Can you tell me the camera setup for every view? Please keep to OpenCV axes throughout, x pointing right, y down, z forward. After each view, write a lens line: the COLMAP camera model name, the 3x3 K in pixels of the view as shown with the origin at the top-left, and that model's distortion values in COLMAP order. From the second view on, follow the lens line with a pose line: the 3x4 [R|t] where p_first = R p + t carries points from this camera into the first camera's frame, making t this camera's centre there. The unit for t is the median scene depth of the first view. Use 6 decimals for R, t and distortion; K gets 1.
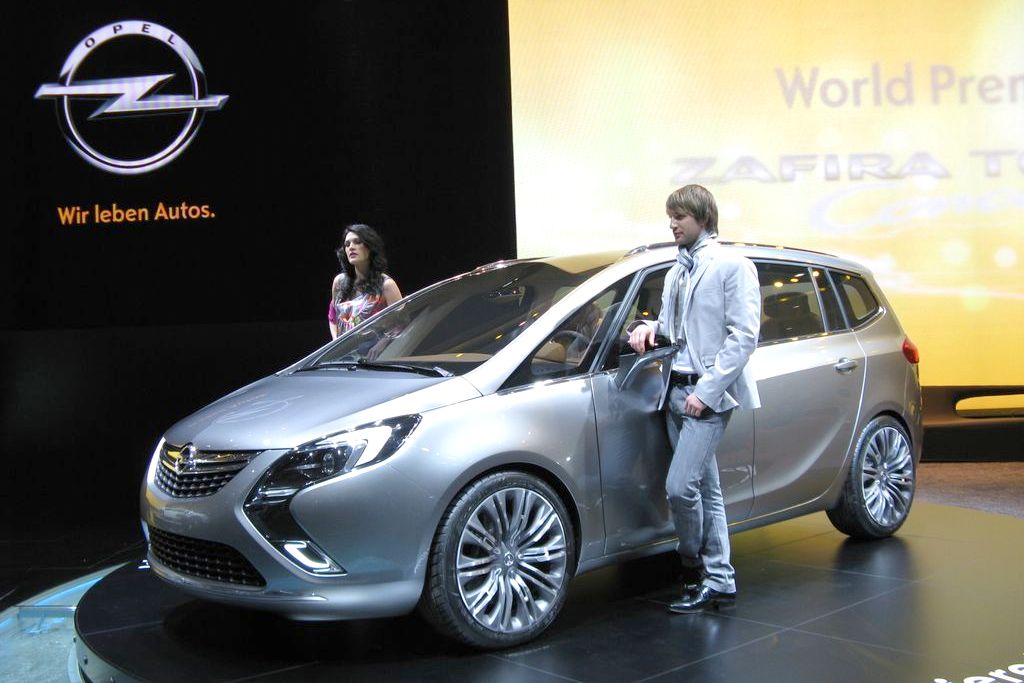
lens RADIAL K [[1074.5, 0, 510.7], [0, 1074.5, 341.7], [0, 0, 1]] dist [-0.022782, 0.000000]
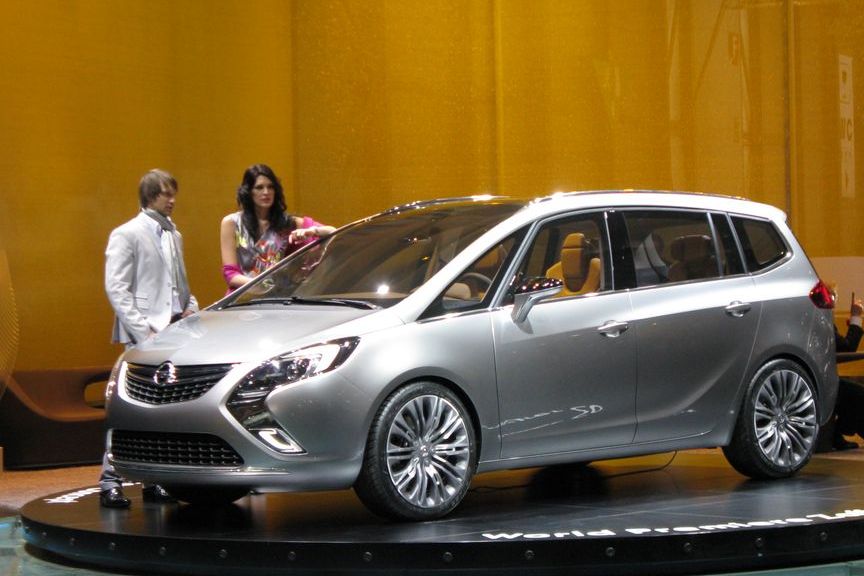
lens RADIAL K [[2052.7, 0, 432.1], [0, 2052.7, 287.5], [0, 0, 1]] dist [0.026482, 0.000000]
pose [[0.999473, 0.008228, 0.031401, -0.070860], [-0.008207, 0.999966, -0.000790, 0.008499], [-0.031407, 0.000532, 0.999507, -1.439739]]
